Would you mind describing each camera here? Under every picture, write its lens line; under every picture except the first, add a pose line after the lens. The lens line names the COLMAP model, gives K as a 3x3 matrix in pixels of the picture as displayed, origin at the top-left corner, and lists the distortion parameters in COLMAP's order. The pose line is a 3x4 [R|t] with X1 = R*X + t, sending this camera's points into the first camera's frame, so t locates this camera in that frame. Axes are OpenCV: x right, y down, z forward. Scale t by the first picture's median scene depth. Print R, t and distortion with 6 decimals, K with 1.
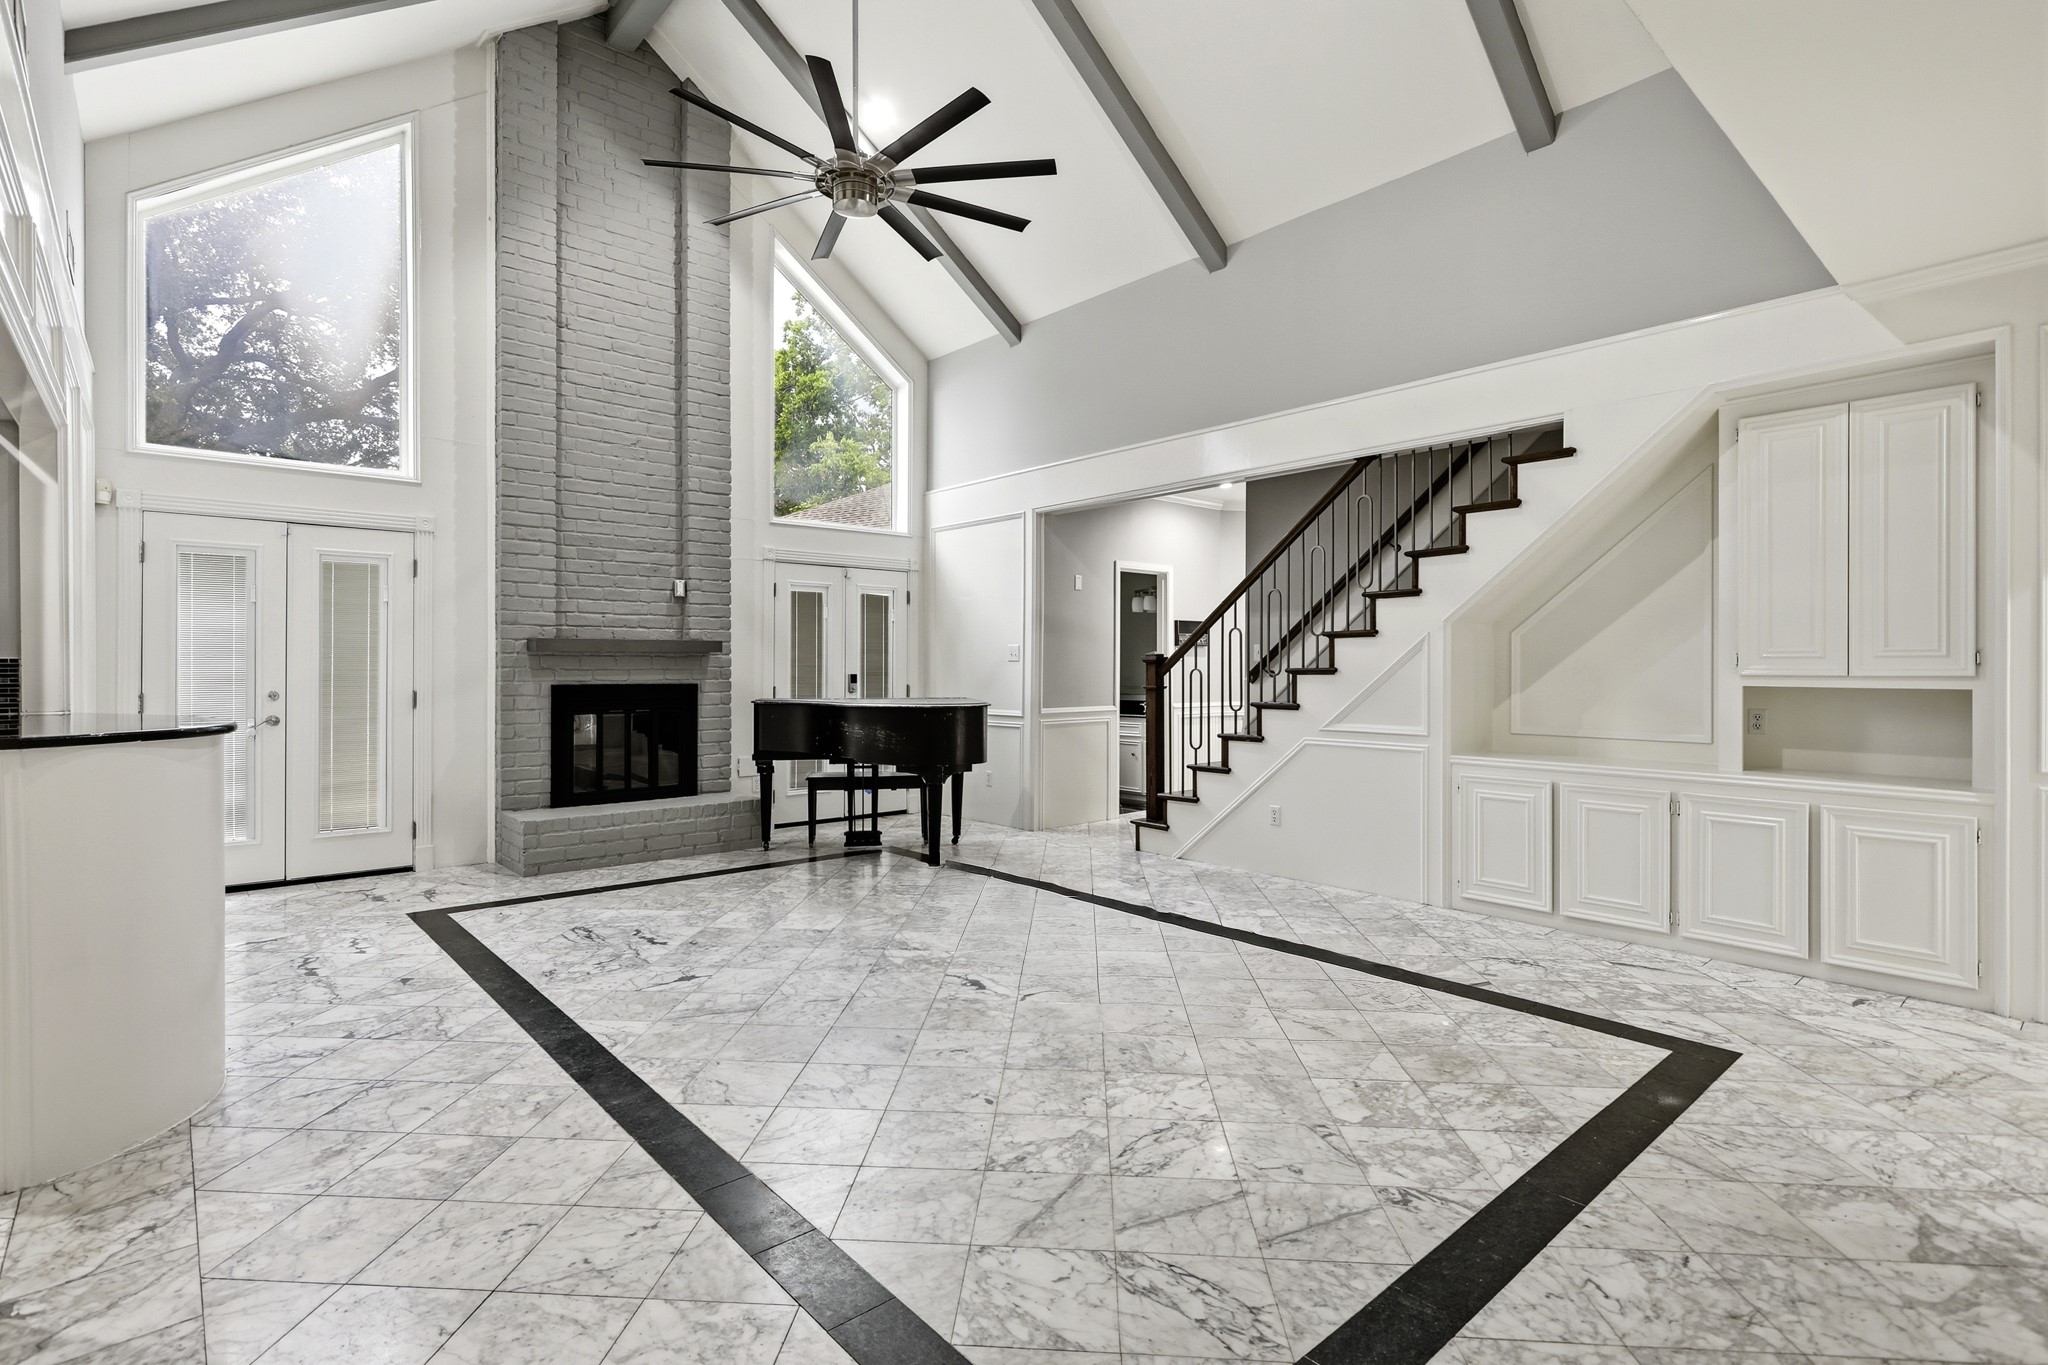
lens RADIAL K [[994.4, 0, 1005.1], [0, 994.4, 675.1], [0, 0, 1]] dist [-0.003304, 0.004076]
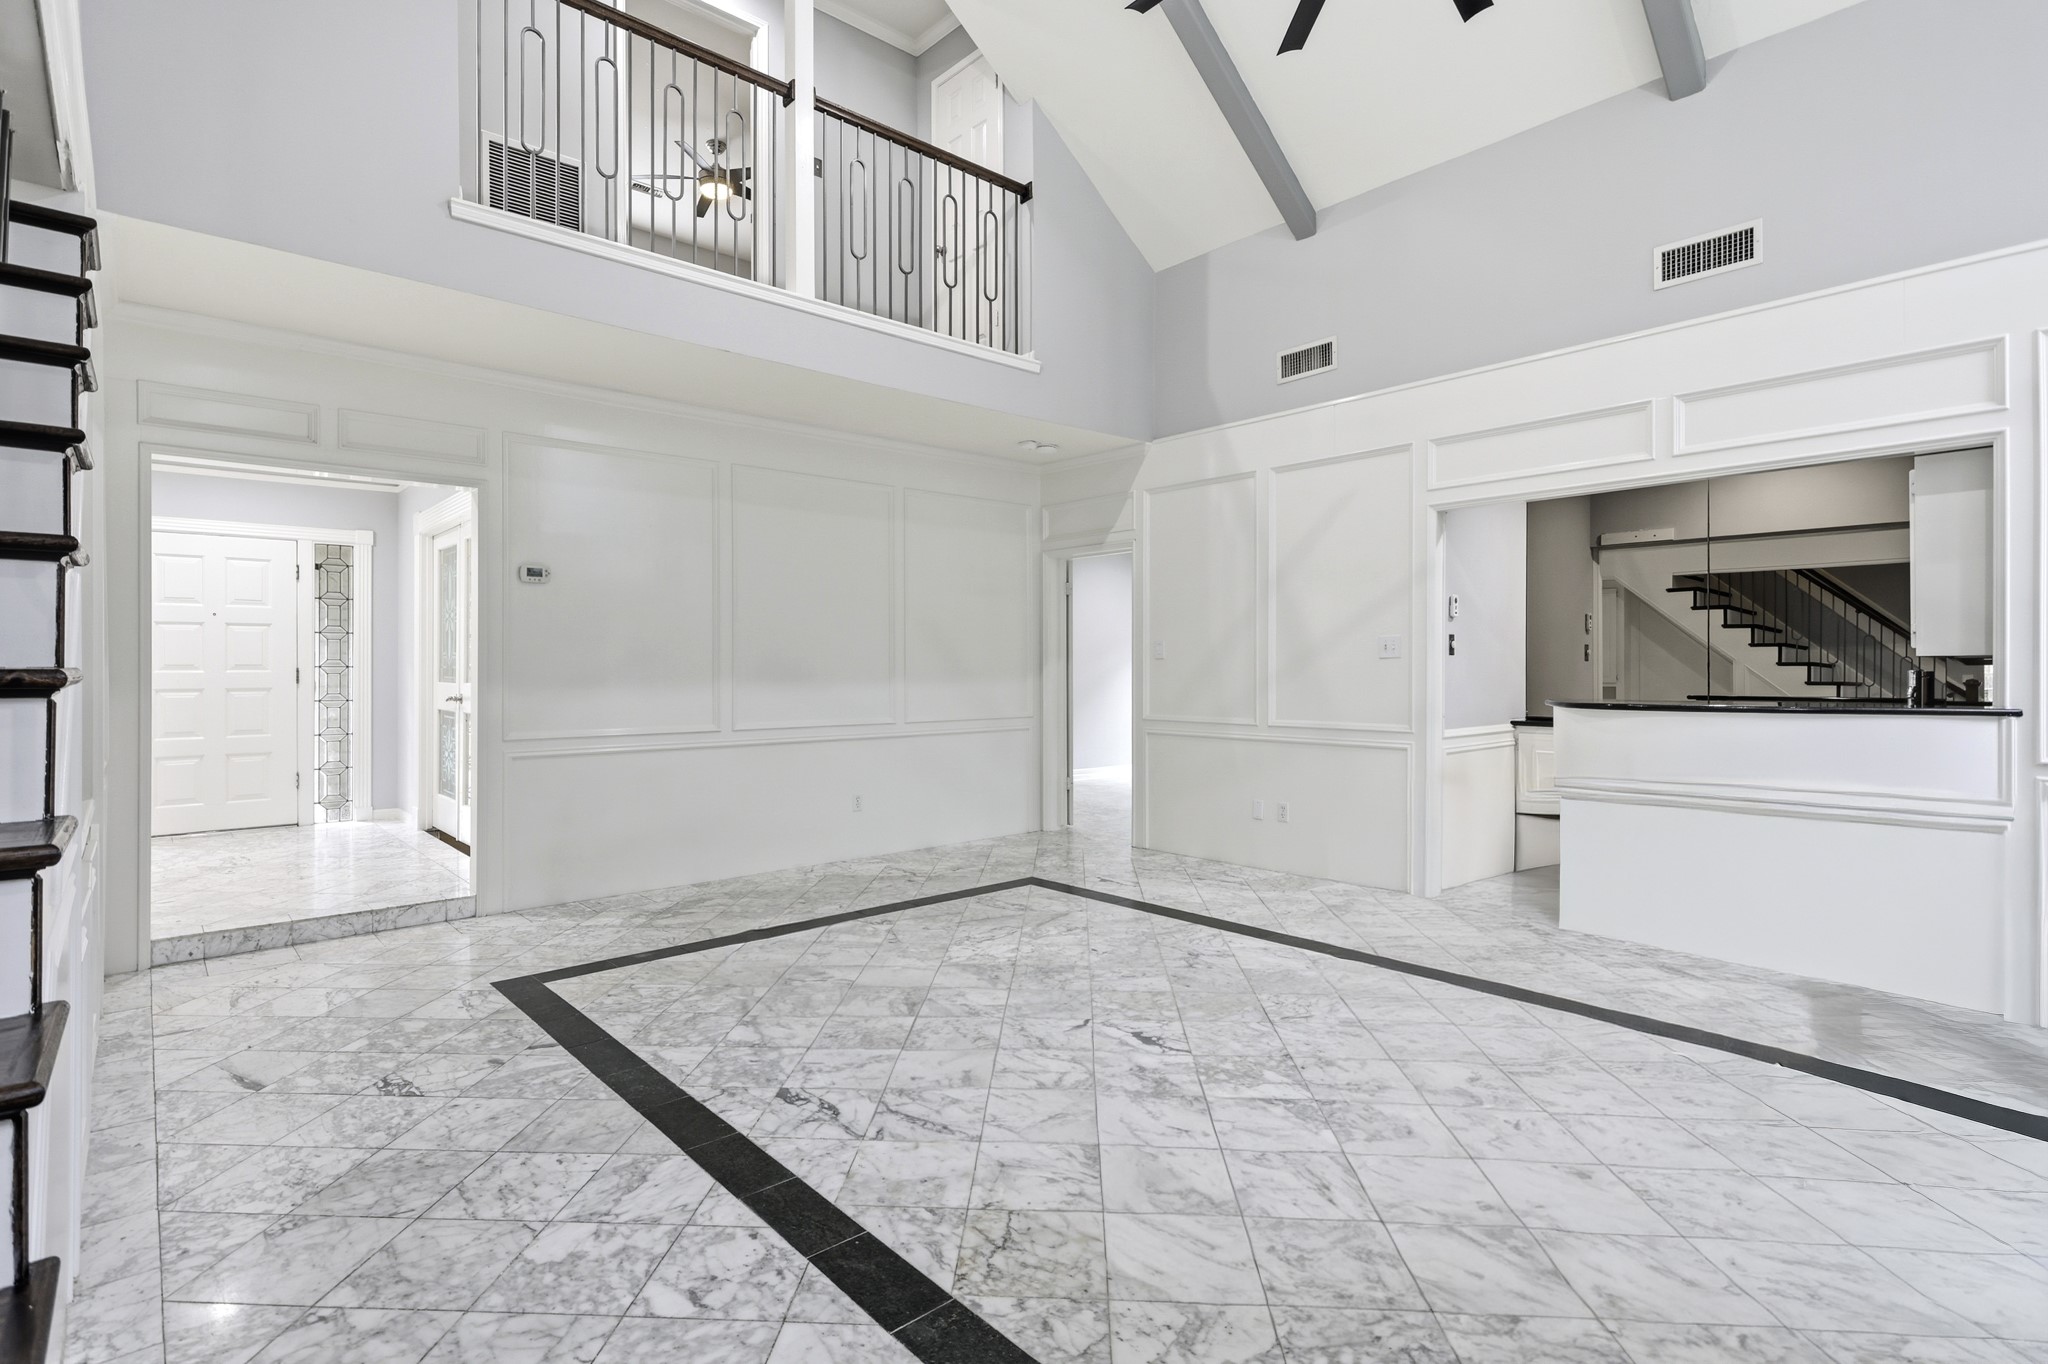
lens RADIAL K [[994.4, 0, 1022.3], [0, 994.4, 670.1], [0, 0, 1]] dist [-0.003304, 0.004076]
pose [[-0.999731, 0.002641, -0.023050, 0.097898], [0.002427, 0.999953, 0.009335, -0.012420], [0.023073, 0.009276, -0.999691, 1.910887]]
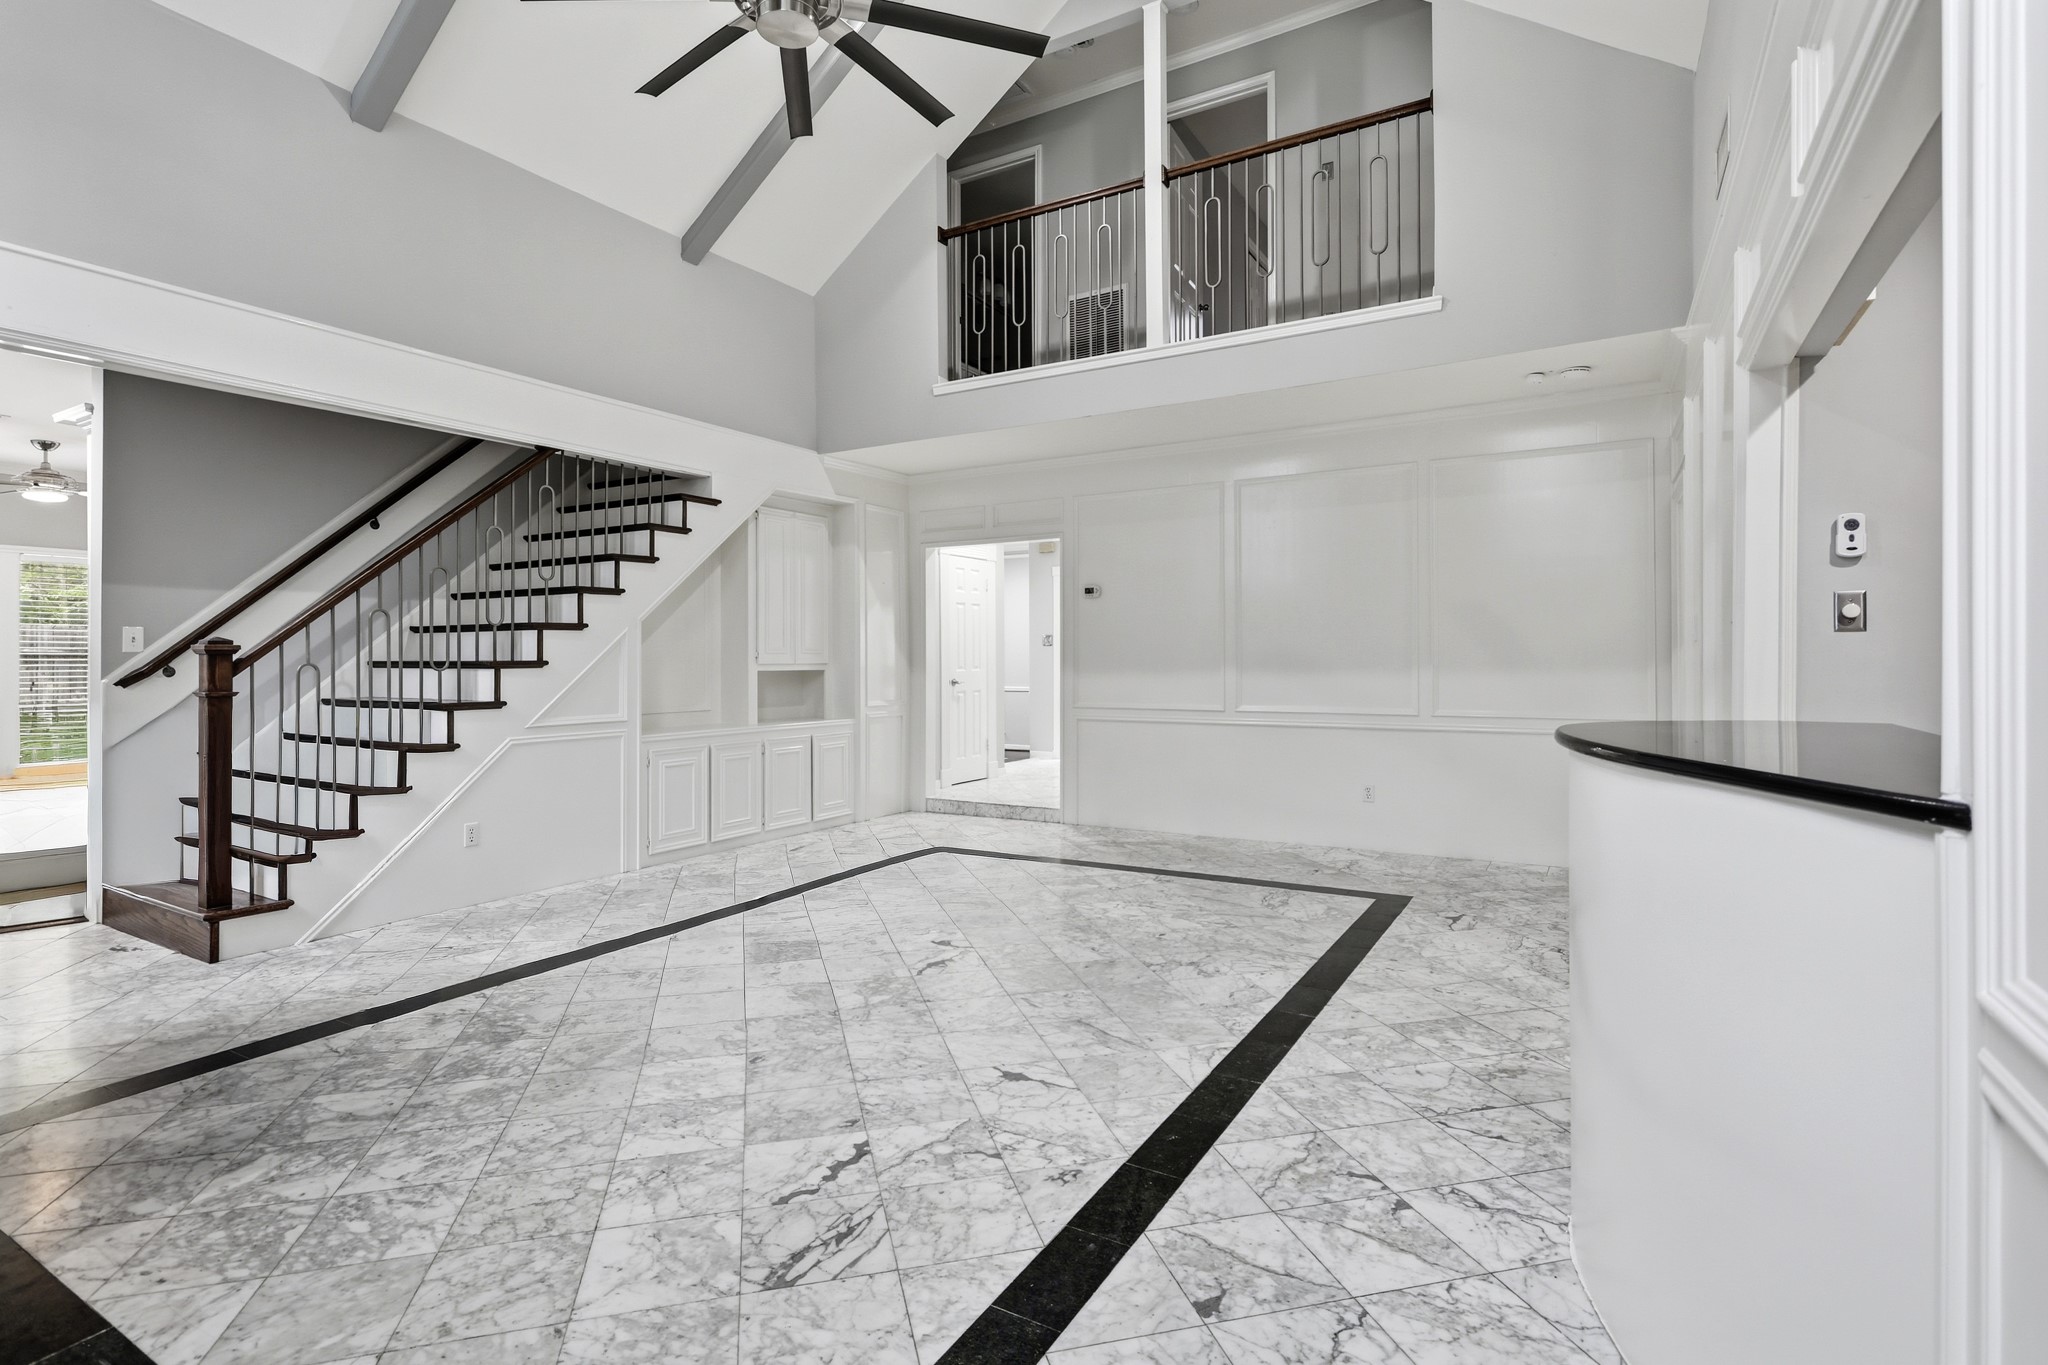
lens RADIAL K [[994.4, 0, 1014.6], [0, 994.4, 674.3], [0, 0, 1]] dist [-0.003304, 0.004076]
pose [[-0.322310, -0.014026, 0.946530, -1.079047], [0.012170, 0.999746, 0.018958, -0.011692], [-0.946556, 0.017629, -0.322058, 1.303039]]
